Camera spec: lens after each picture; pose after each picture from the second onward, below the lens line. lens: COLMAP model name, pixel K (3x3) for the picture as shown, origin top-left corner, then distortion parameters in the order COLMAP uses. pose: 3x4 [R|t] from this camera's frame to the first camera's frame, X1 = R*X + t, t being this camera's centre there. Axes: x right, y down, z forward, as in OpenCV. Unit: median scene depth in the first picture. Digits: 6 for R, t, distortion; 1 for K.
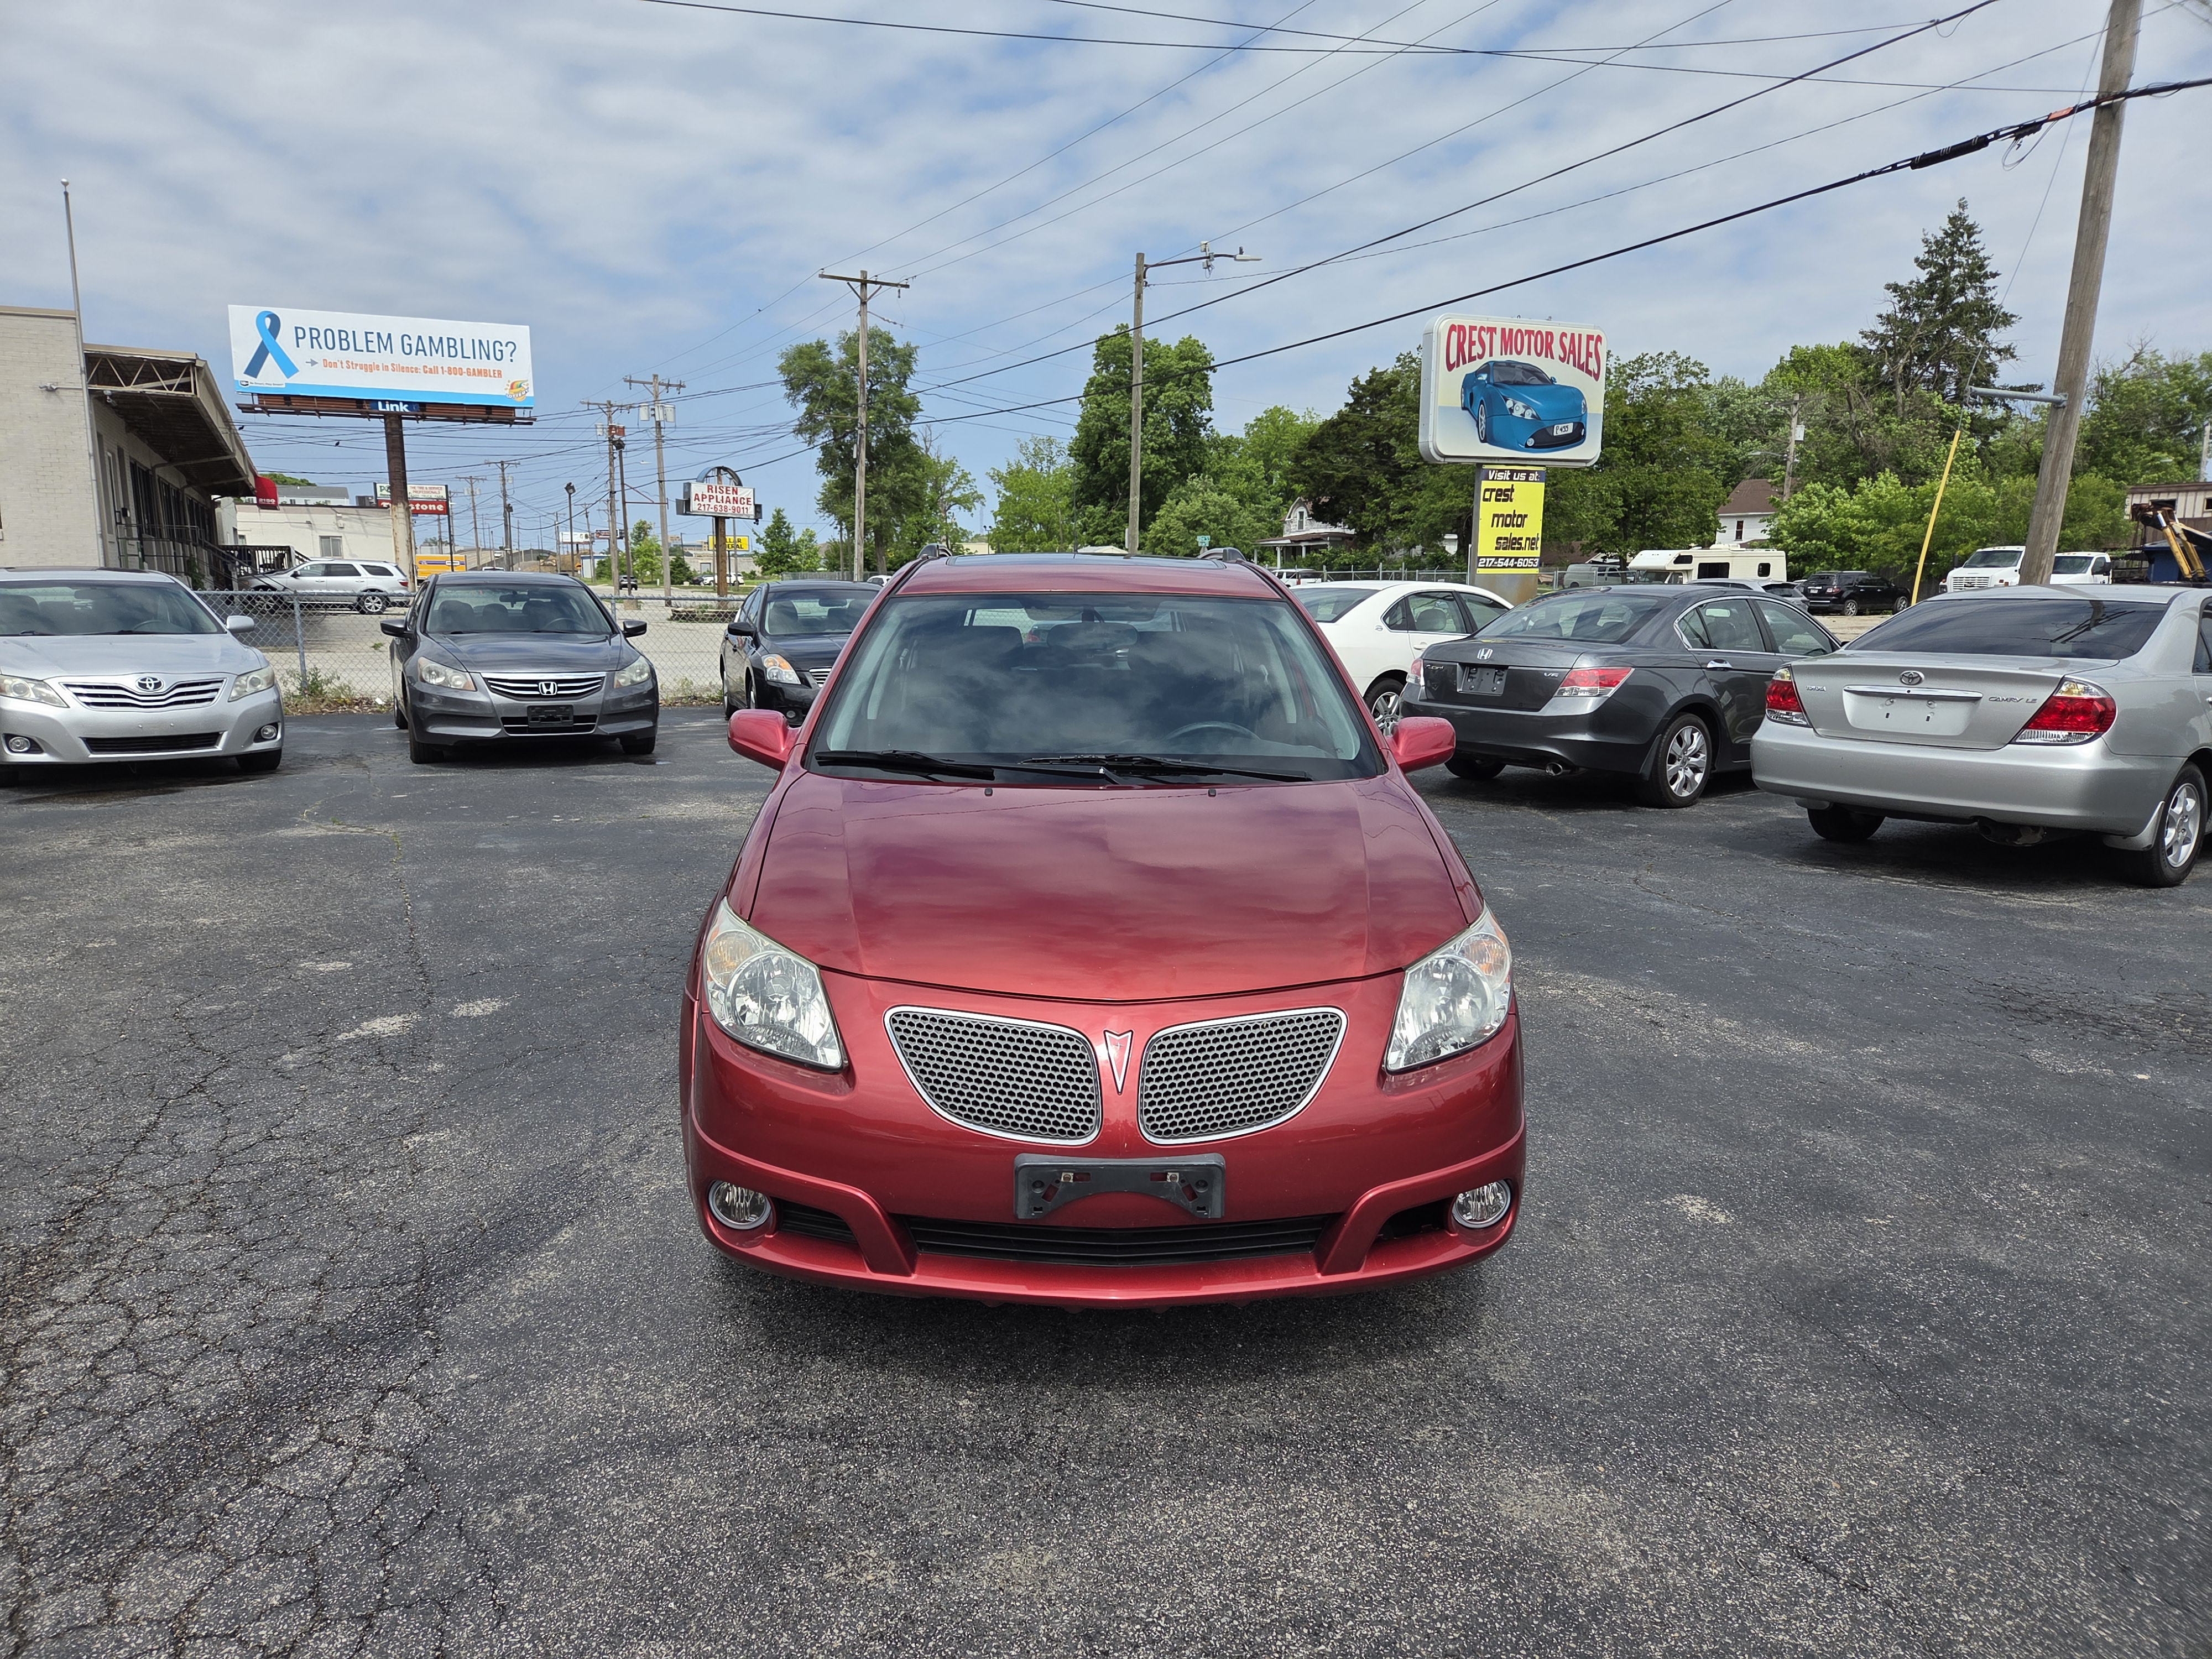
lens RADIAL K [[1471.0, 0, 1095.6], [0, 1471.0, 845.4], [0, 0, 1]] dist [0.048572, -0.037921]
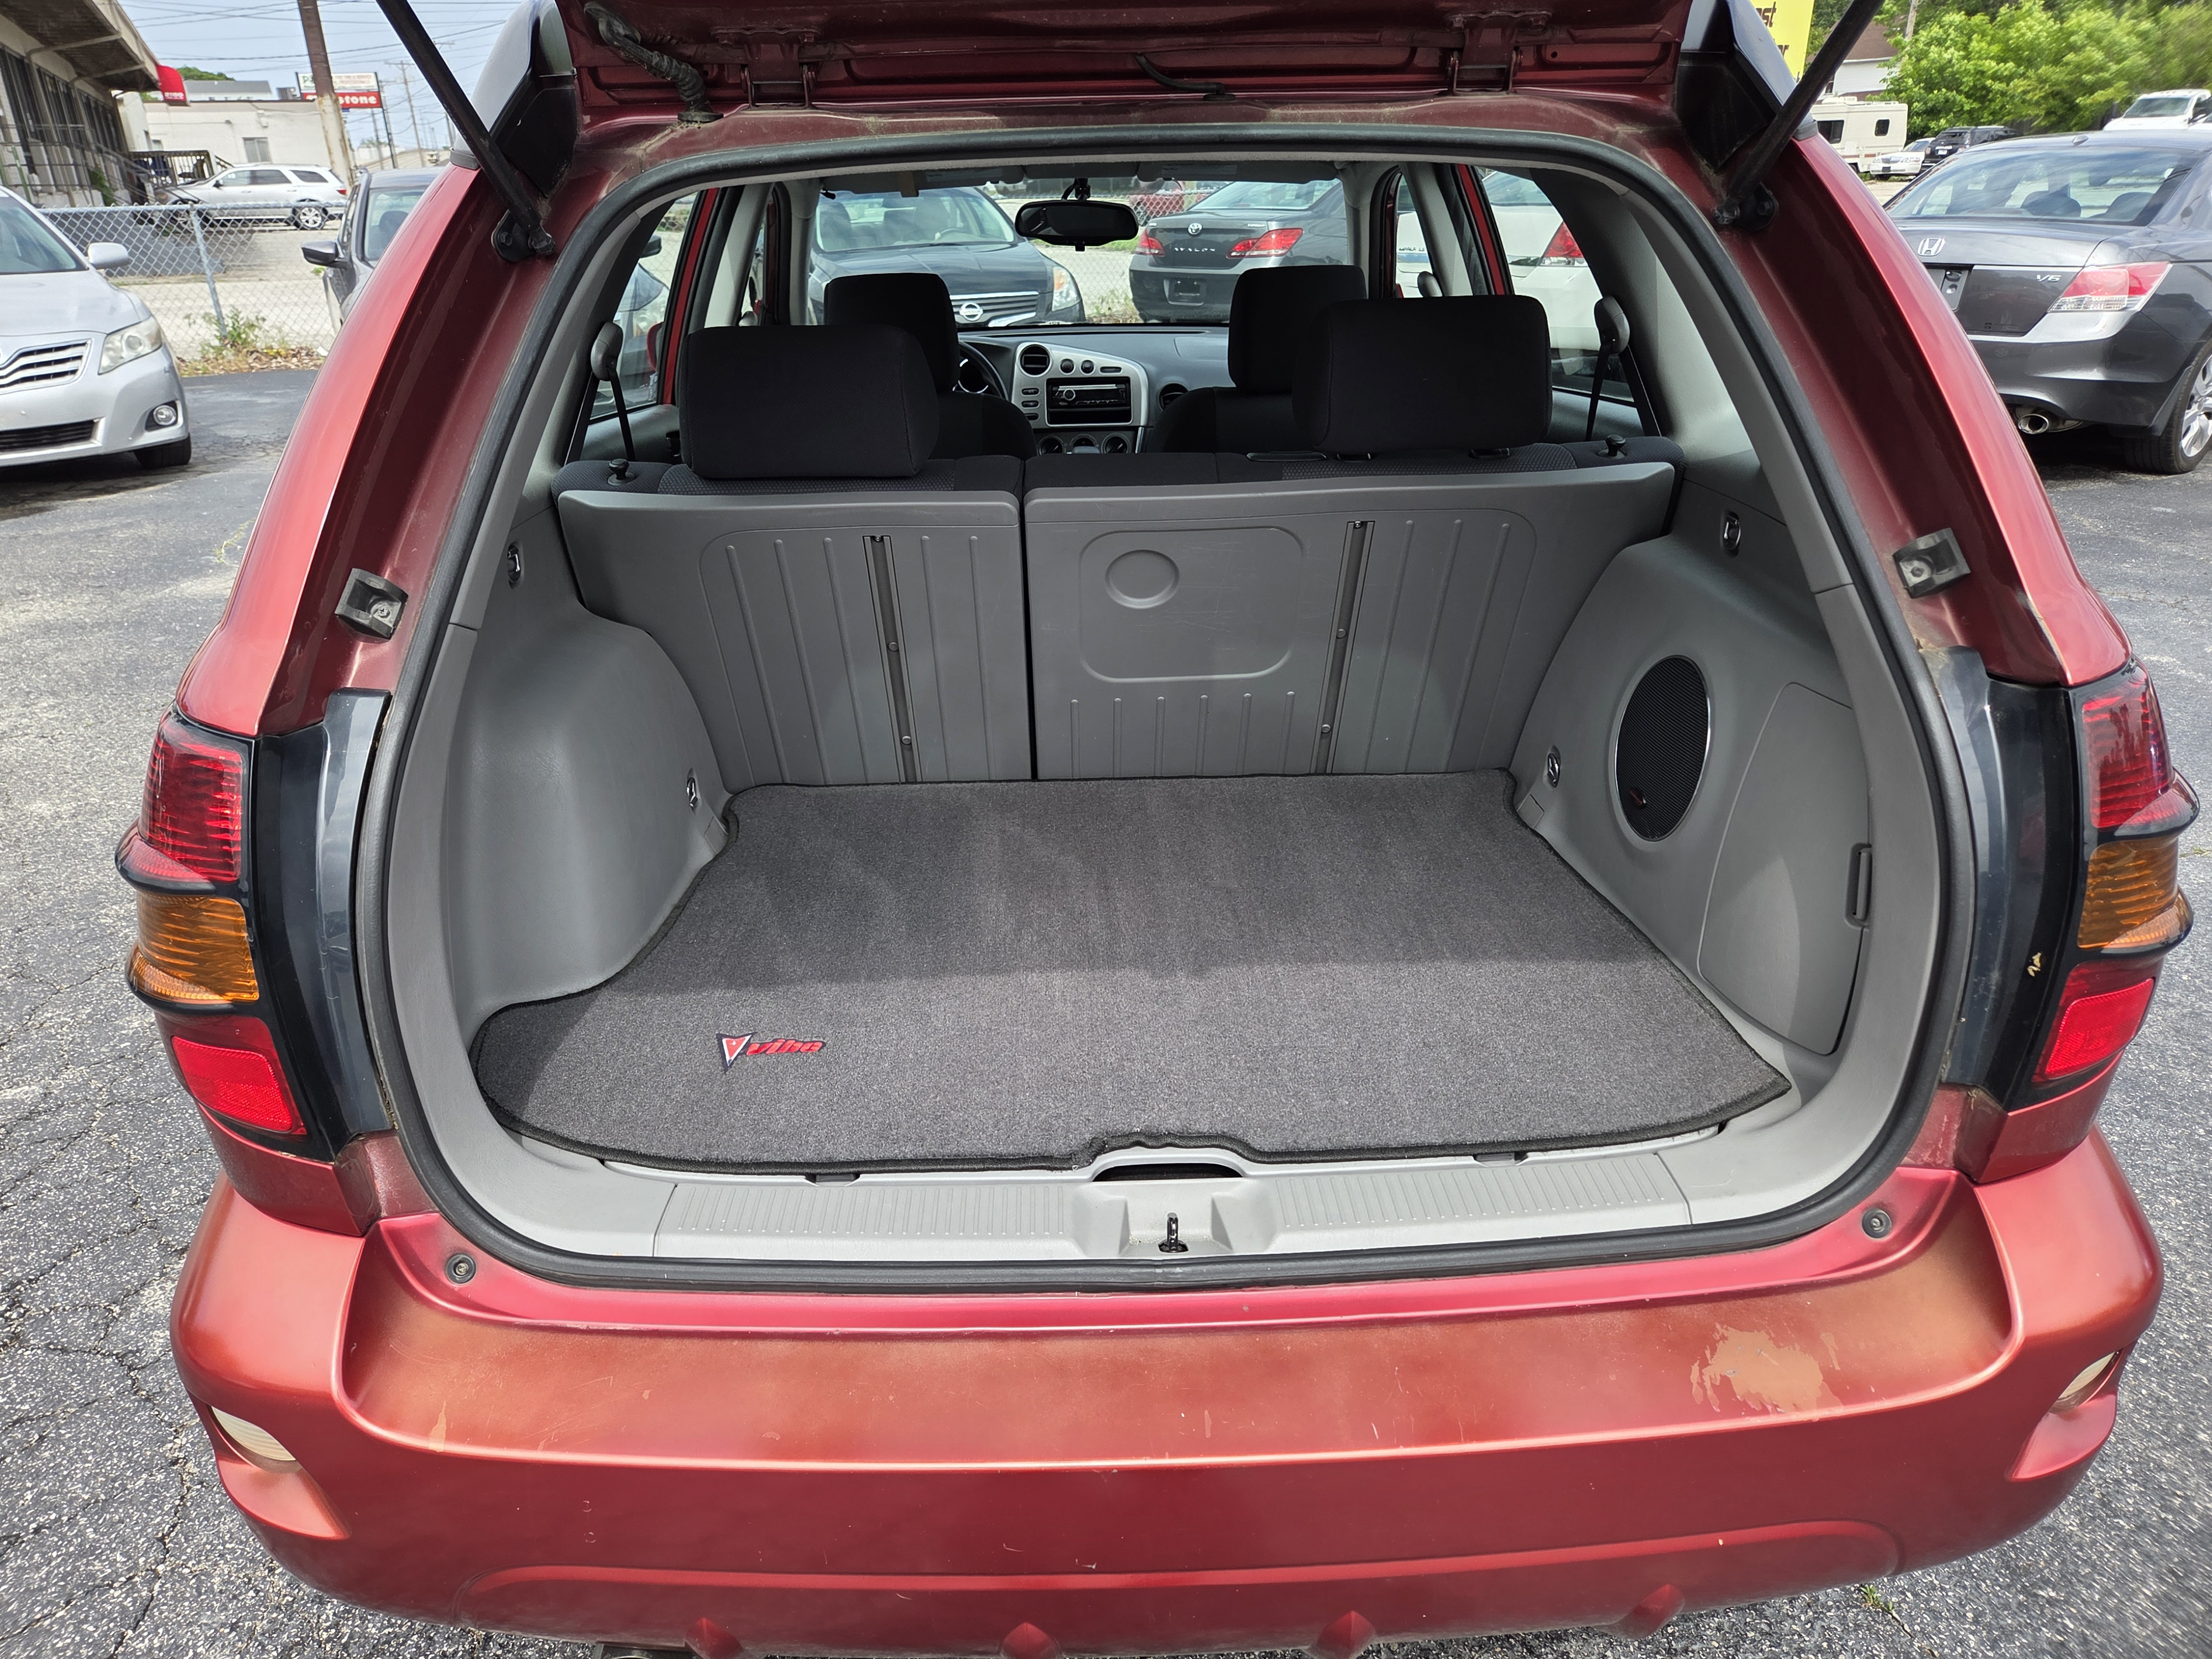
lens RADIAL K [[1471.0, 0, 1089.8], [0, 1471.0, 811.6], [0, 0, 1]] dist [0.048572, -0.037921]
pose [[0.999599, -0.026587, -0.009779, -0.035113], [0.028124, 0.972781, 0.230014, -0.013913], [0.003398, -0.230196, 0.973138, 0.083458]]
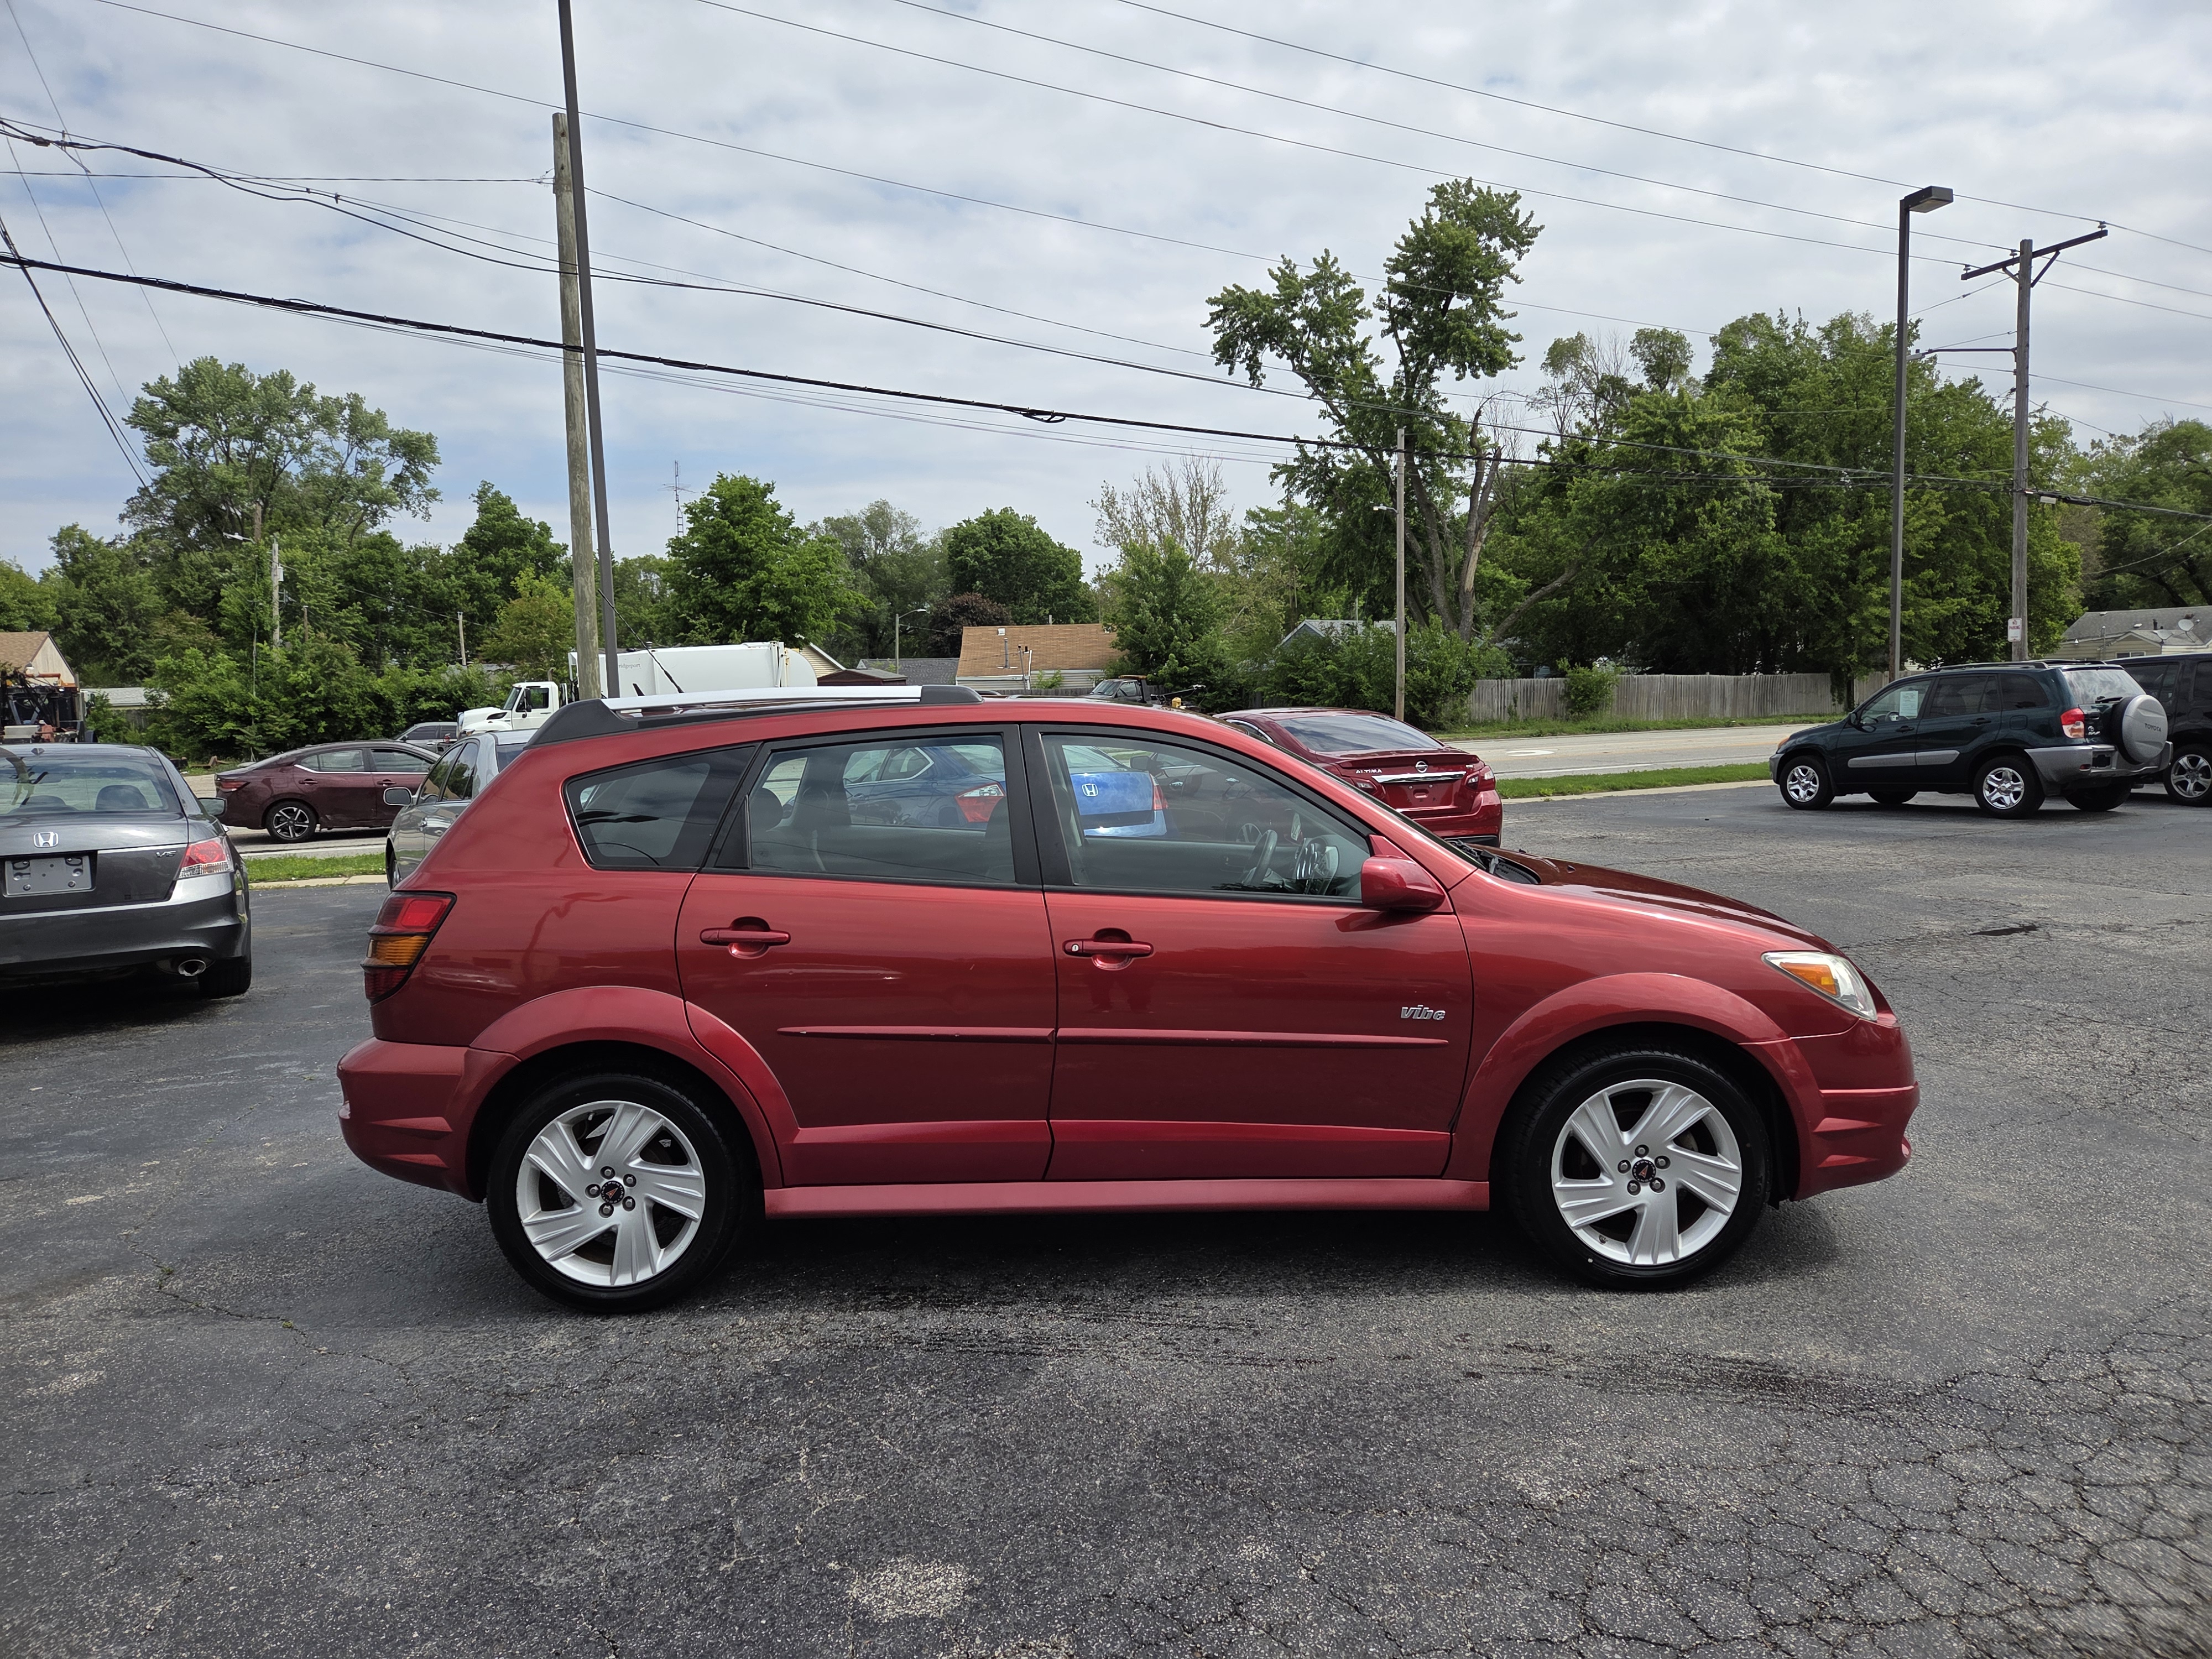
lens RADIAL K [[1471.0, 0, 1106.5], [0, 1471.0, 819.6], [0, 0, 1]] dist [0.048572, -0.037921]
pose [[0.033247, -0.083223, 0.995976, -0.138749], [0.203669, 0.976181, 0.074770, -0.026263], [-0.978475, 0.200364, 0.049405, 0.133009]]
